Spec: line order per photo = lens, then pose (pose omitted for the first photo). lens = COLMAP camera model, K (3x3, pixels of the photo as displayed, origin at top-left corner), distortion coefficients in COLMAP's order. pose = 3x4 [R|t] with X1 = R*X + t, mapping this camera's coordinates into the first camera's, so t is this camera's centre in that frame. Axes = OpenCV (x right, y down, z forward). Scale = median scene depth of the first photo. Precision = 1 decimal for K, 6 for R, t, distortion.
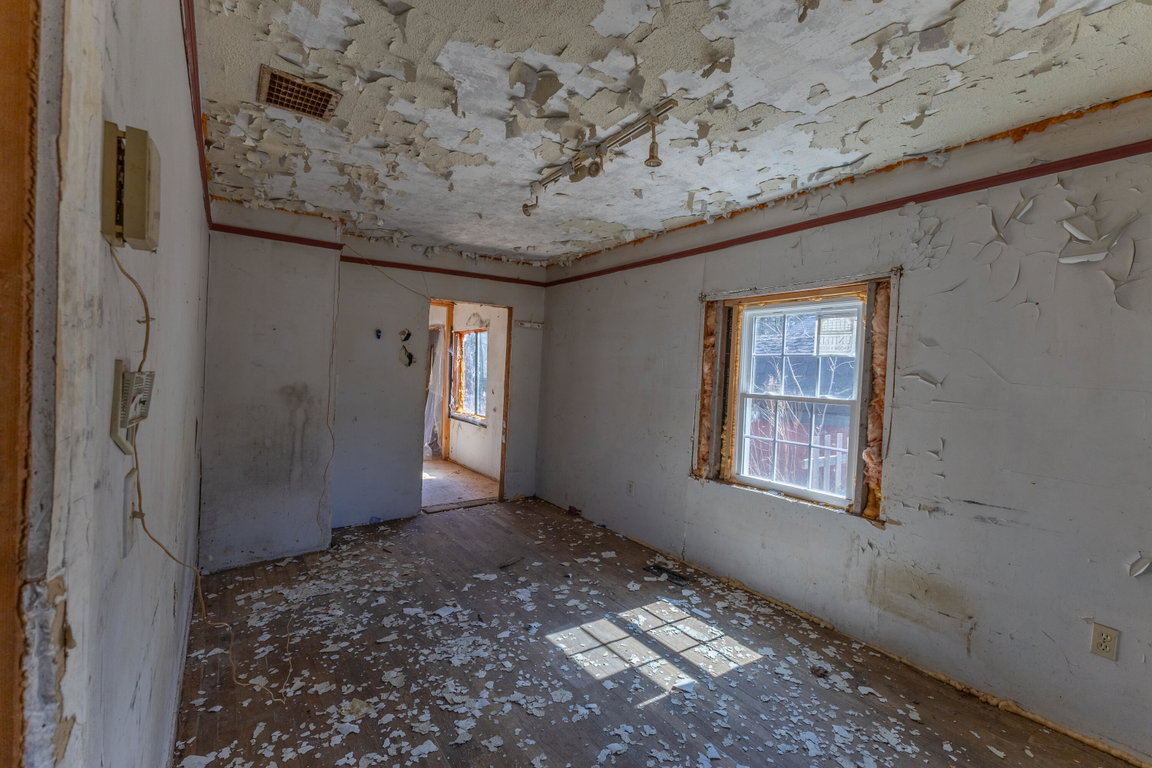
lens RADIAL K [[504.0, 0, 576.3], [0, 504.0, 382.8], [0, 0, 1]] dist [0.000111, -0.000080]
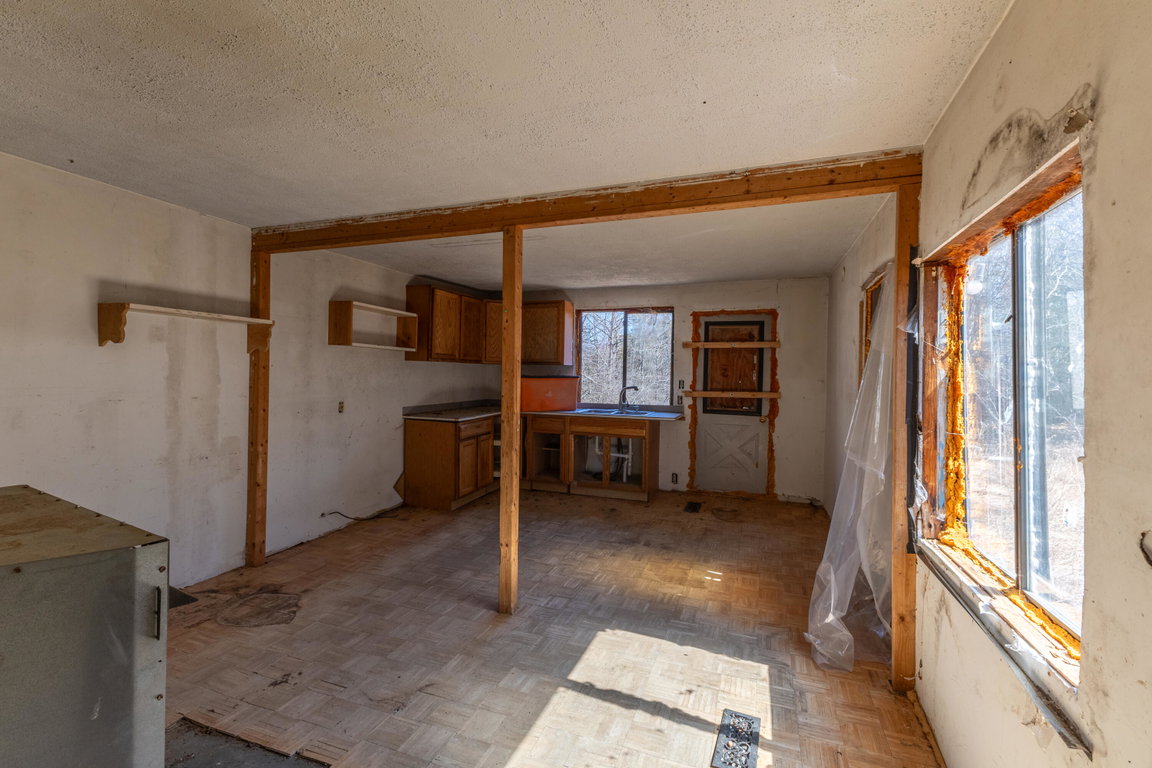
lens RADIAL K [[504.0, 0, 577.0], [0, 504.0, 380.0], [0, 0, 1]] dist [0.000111, -0.000080]
pose [[0.575312, -0.021571, -0.817650, -0.119587], [-0.016889, 0.999126, -0.038242, -0.018160], [0.817760, 0.035811, 0.574444, 0.663865]]
